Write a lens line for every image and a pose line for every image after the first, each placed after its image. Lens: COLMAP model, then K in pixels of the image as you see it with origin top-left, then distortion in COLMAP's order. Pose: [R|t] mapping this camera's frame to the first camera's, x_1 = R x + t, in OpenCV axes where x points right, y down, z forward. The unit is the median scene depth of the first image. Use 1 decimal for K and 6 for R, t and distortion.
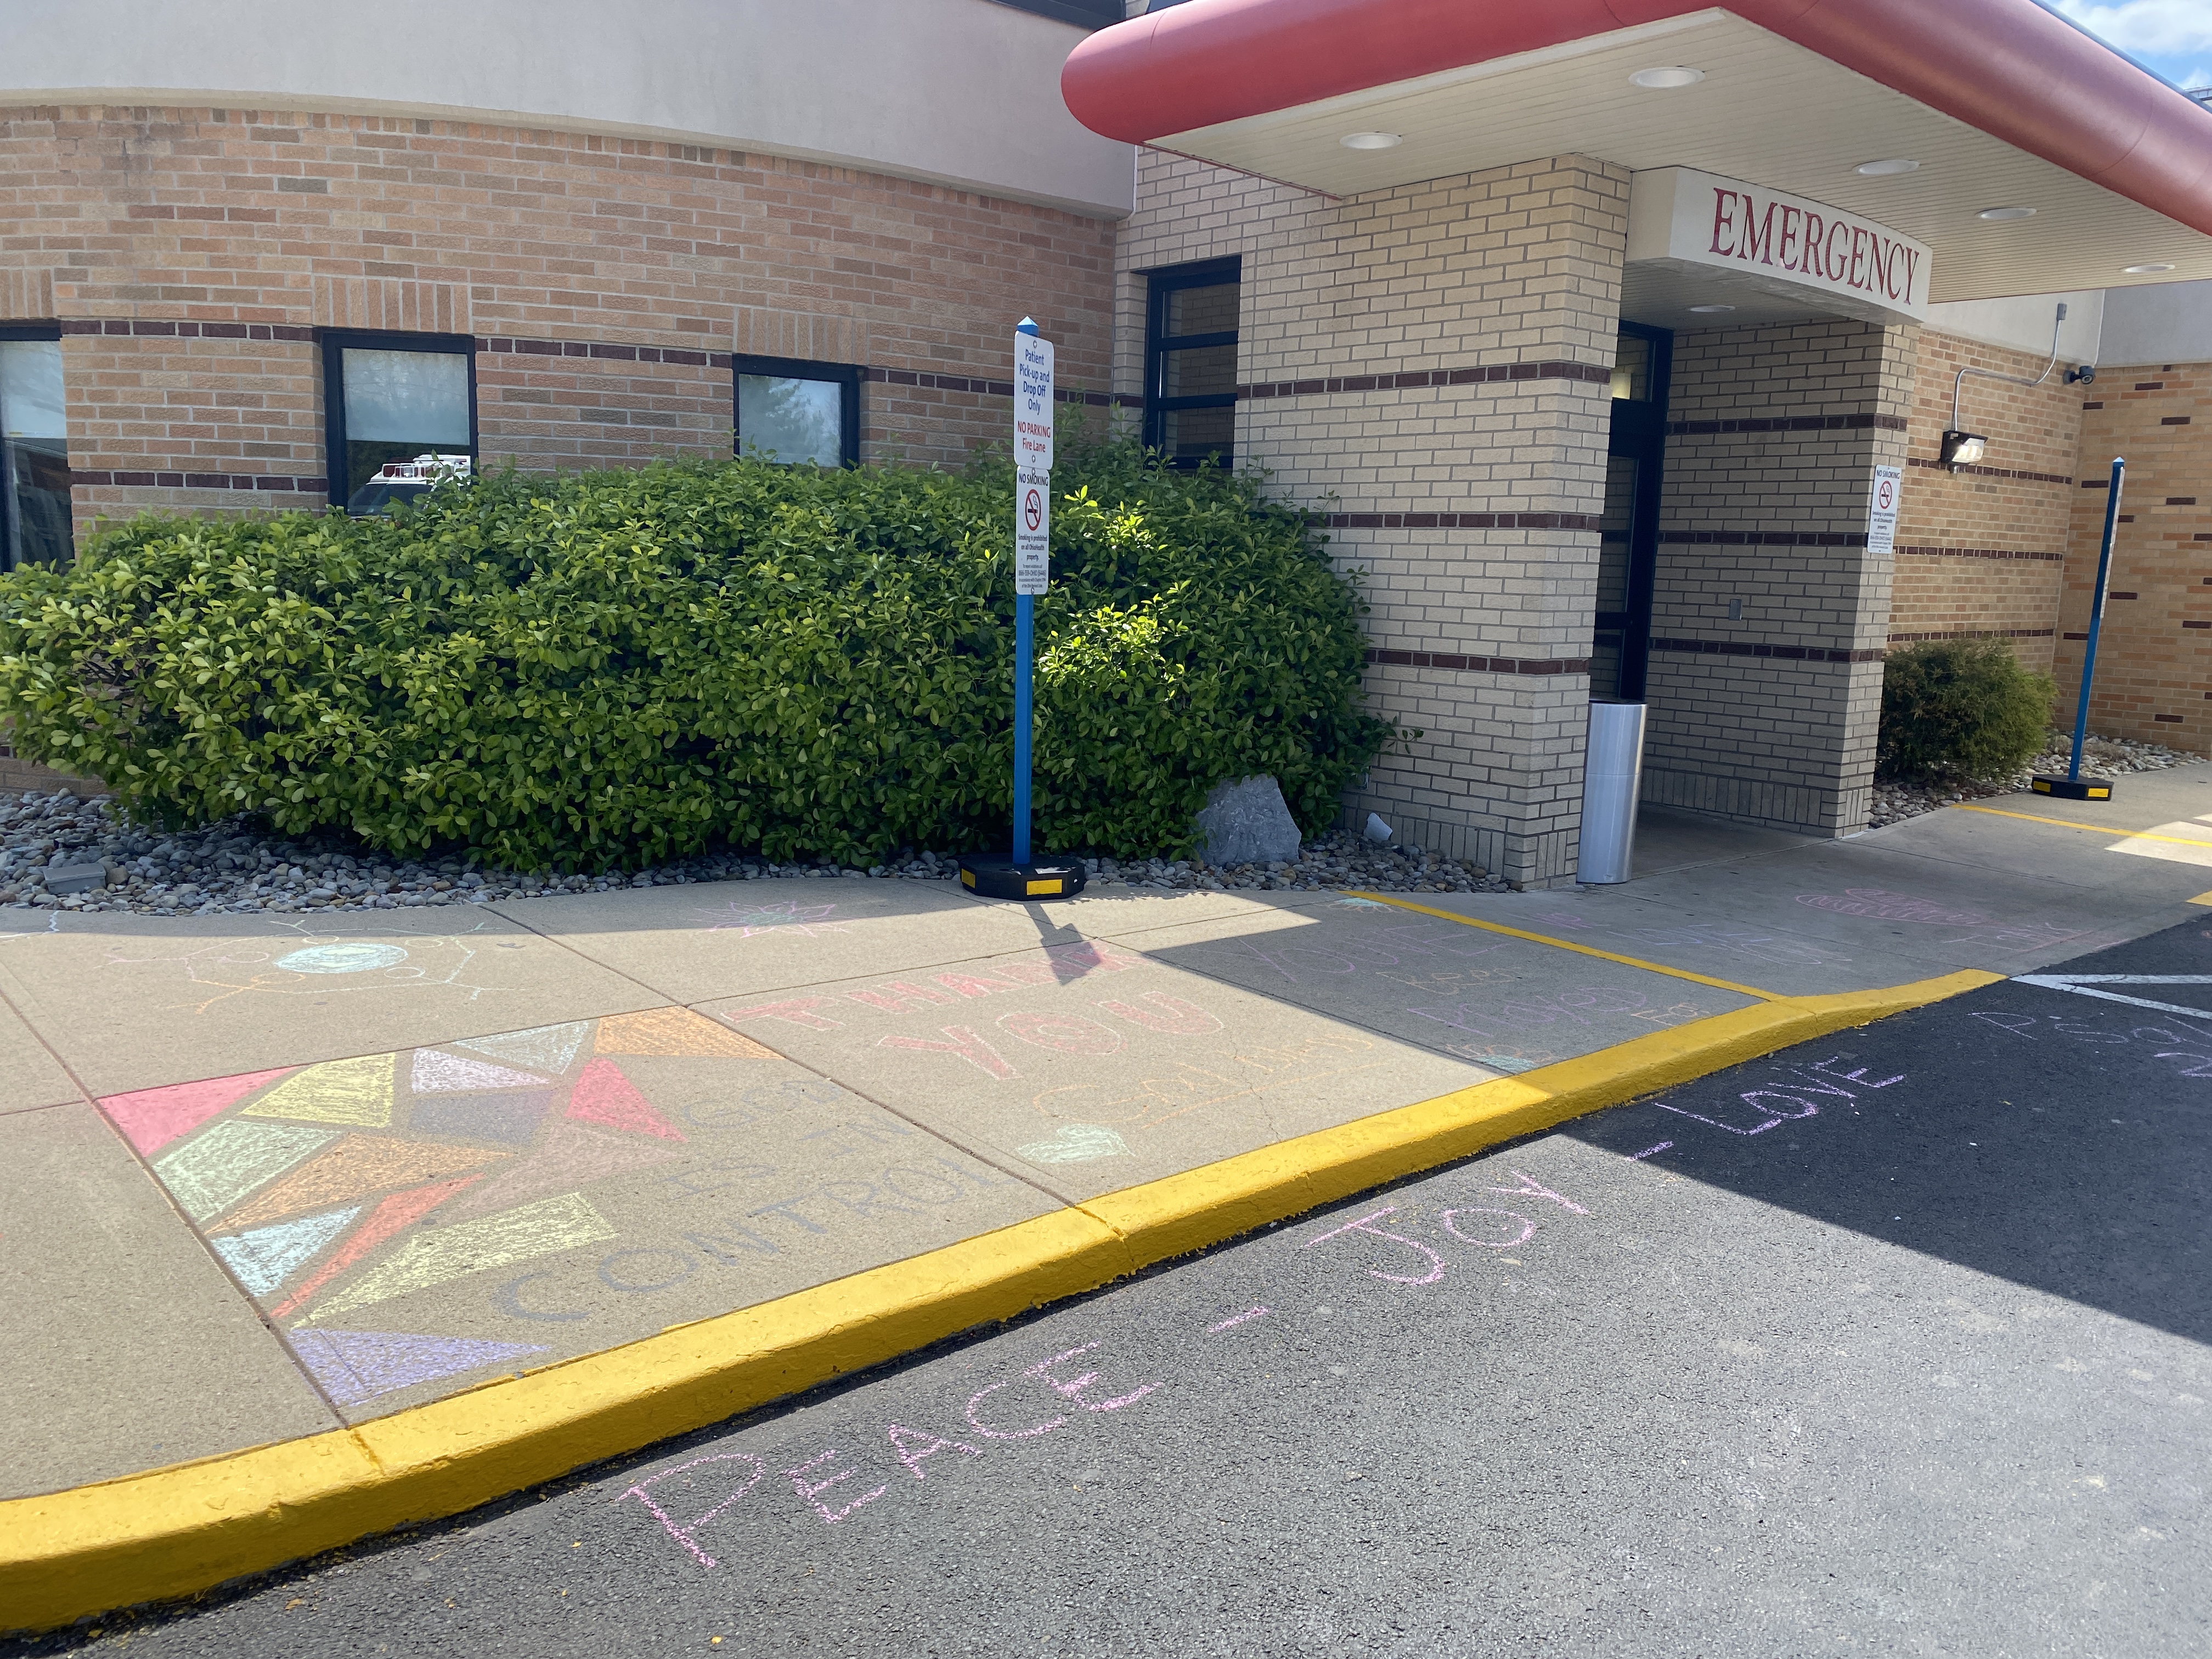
lens RADIAL K [[1646.8, 0, 1106.0], [0, 1646.8, 829.5], [0, 0, 1]] dist [0.042705, -0.055685]
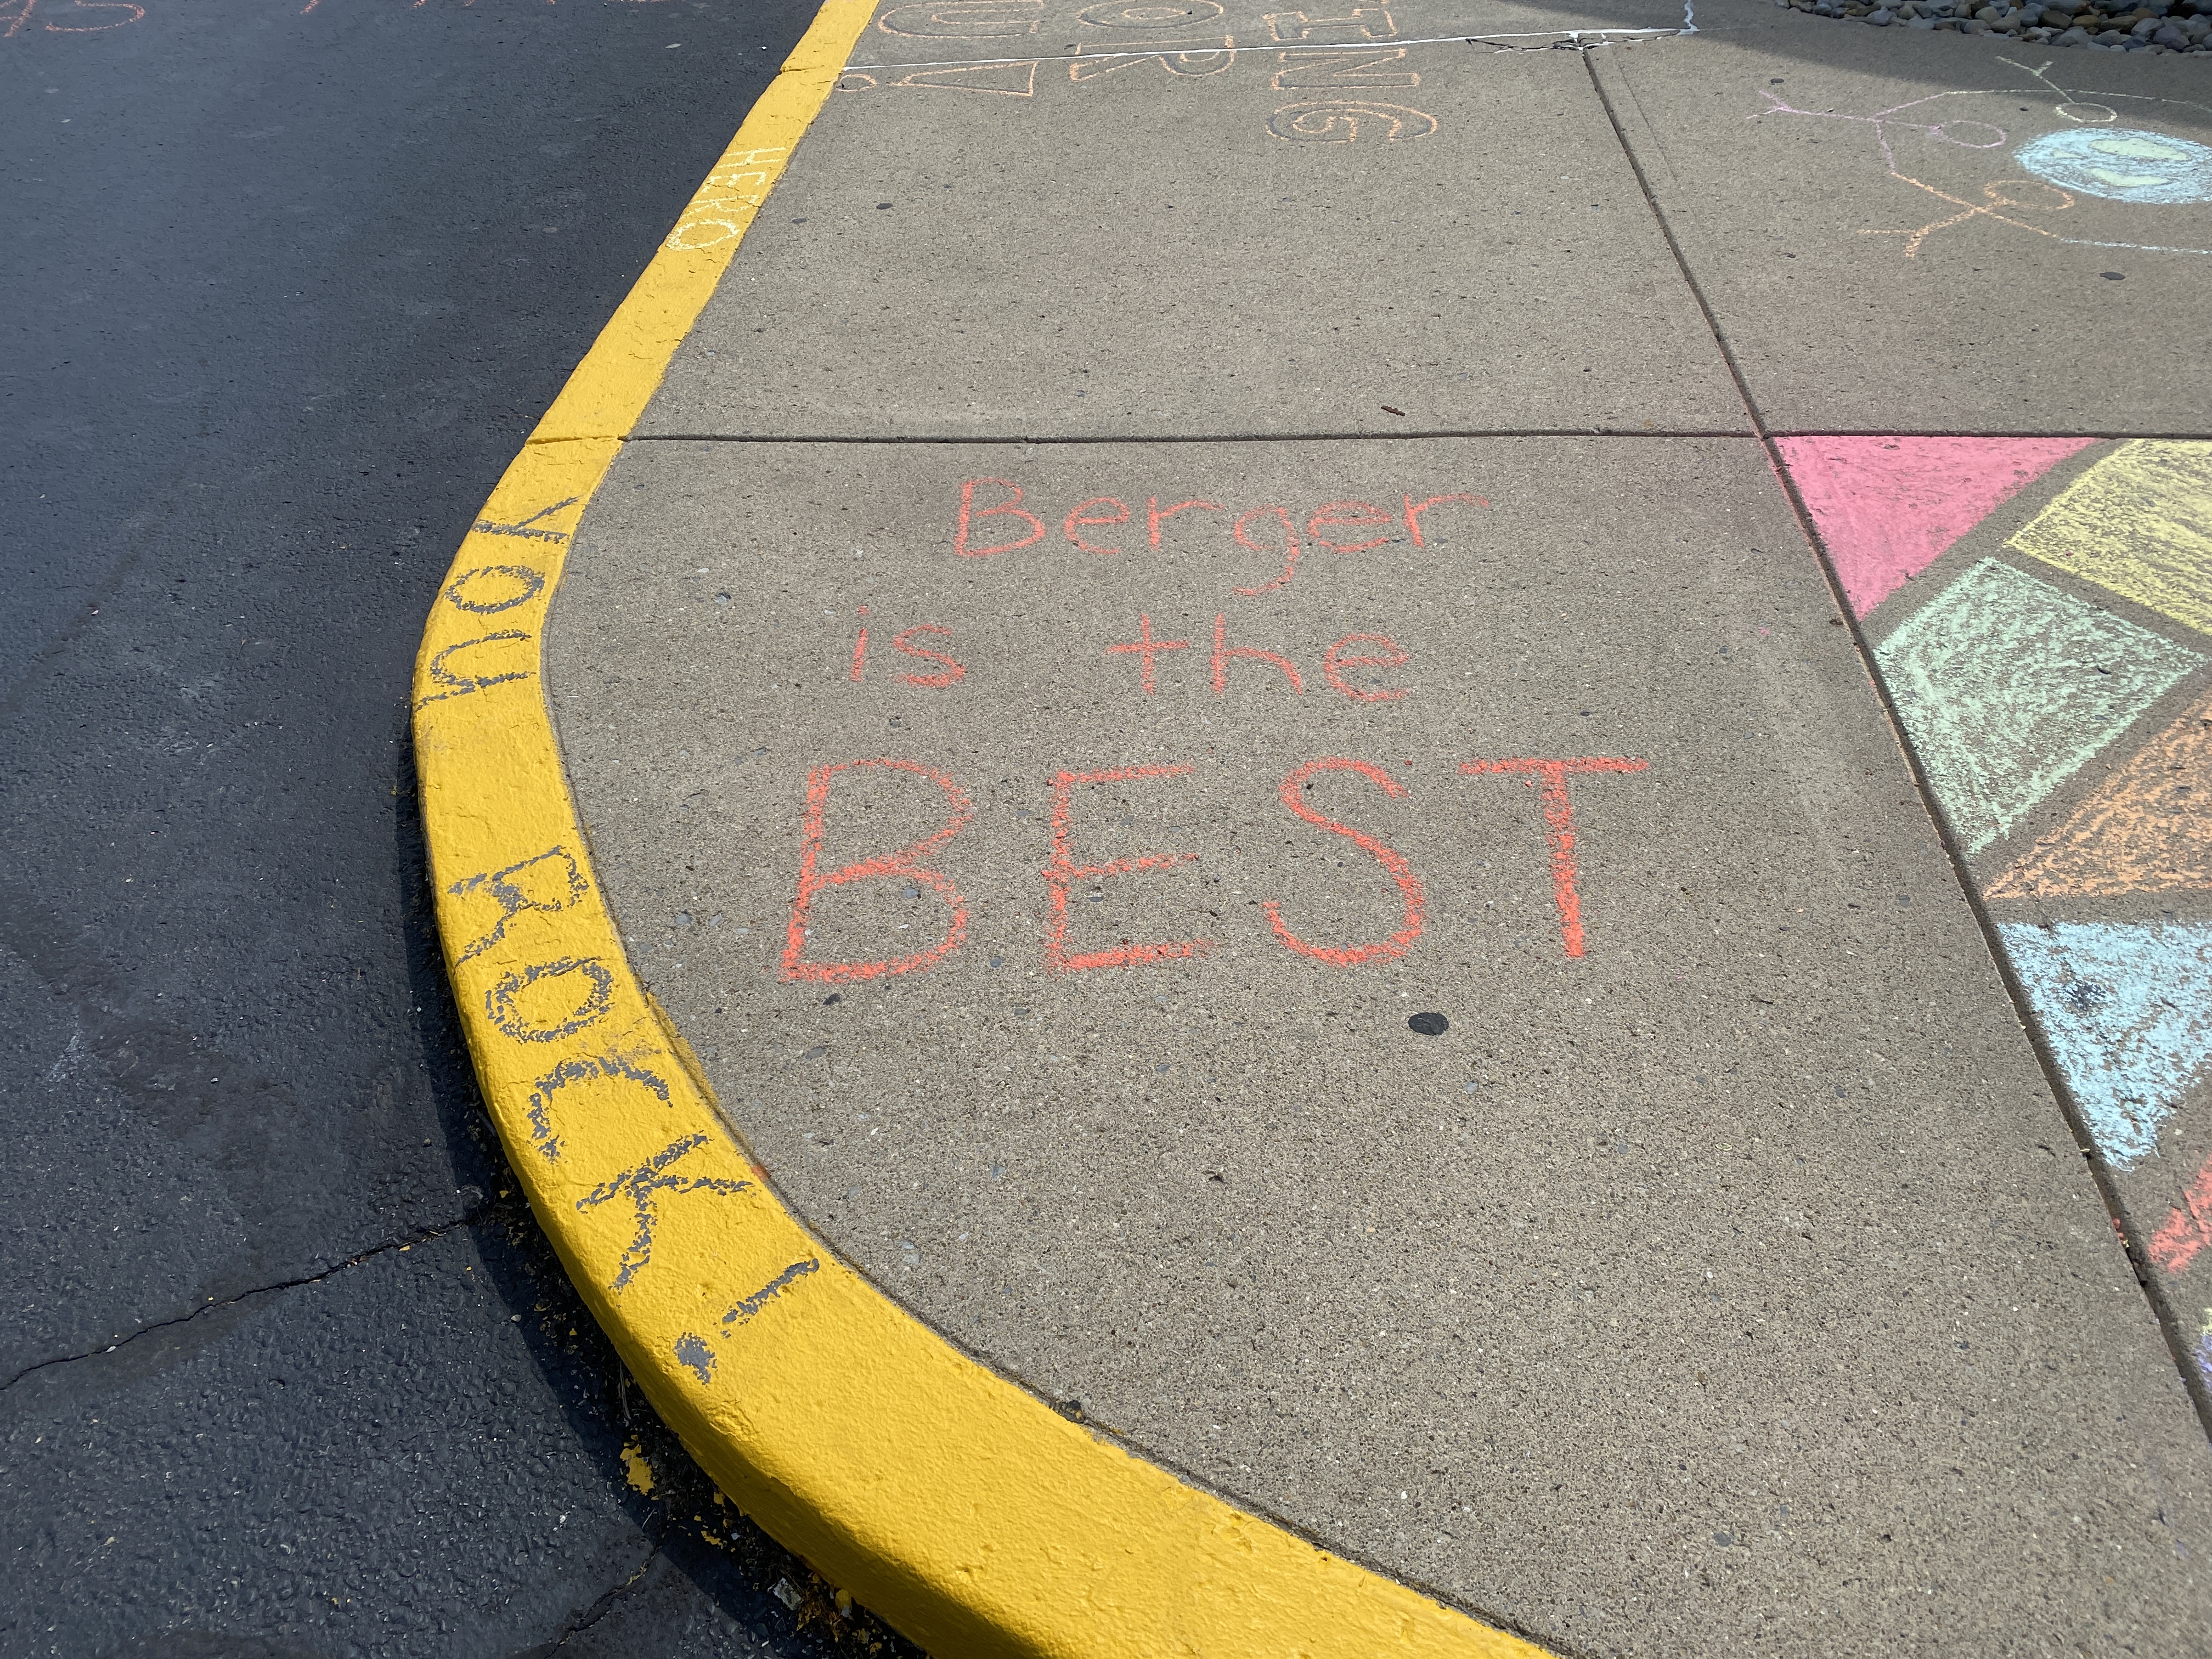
lens RADIAL K [[1688.8, 0, 1106.0], [0, 1688.8, 829.5], [0, 0, 1]] dist [0.022580, -0.010951]
pose [[0.697429, 0.428310, -0.574582, -0.215494], [-0.070735, 0.838981, 0.539543, -0.019466], [0.713155, -0.335650, 0.615426, 0.239316]]
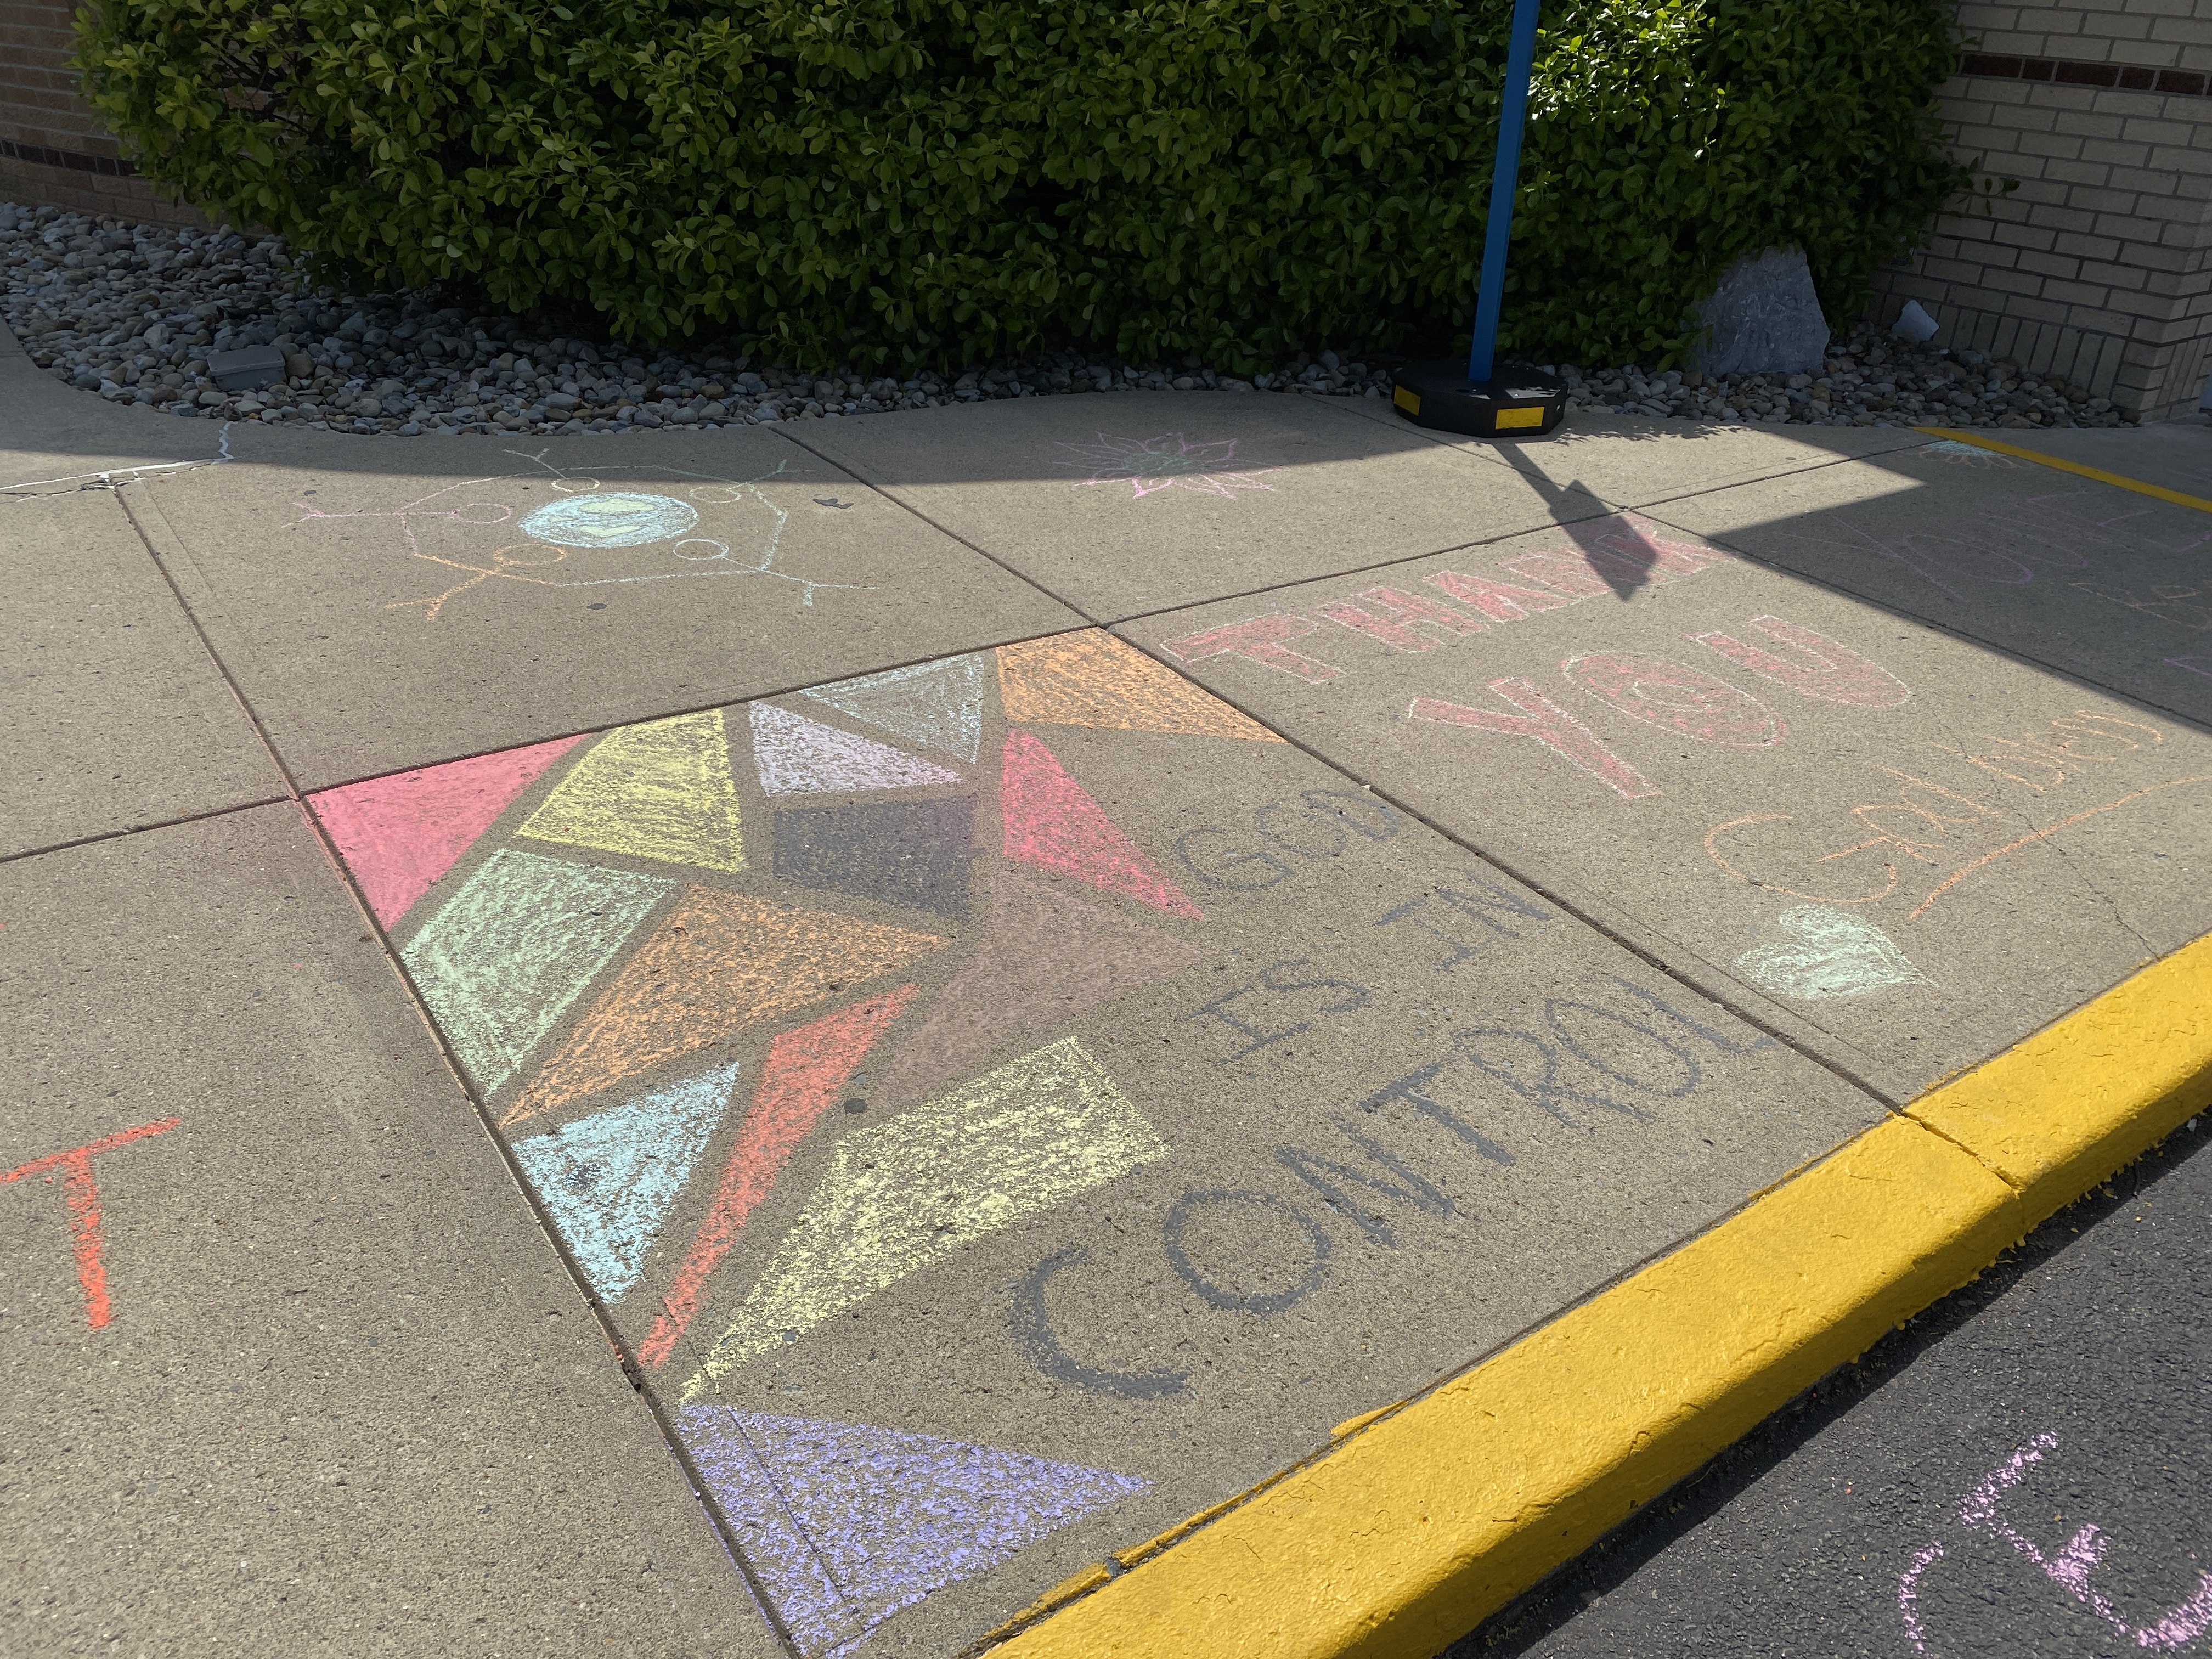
lens RADIAL K [[1688.8, 0, 1106.0], [0, 1688.8, 829.5], [0, 0, 1]] dist [0.022580, -0.010951]
pose [[0.992739, 0.060181, -0.104152, -0.132837], [-0.023782, 0.946954, 0.320487, -0.028038], [0.117915, -0.315683, 0.941510, 0.239480]]
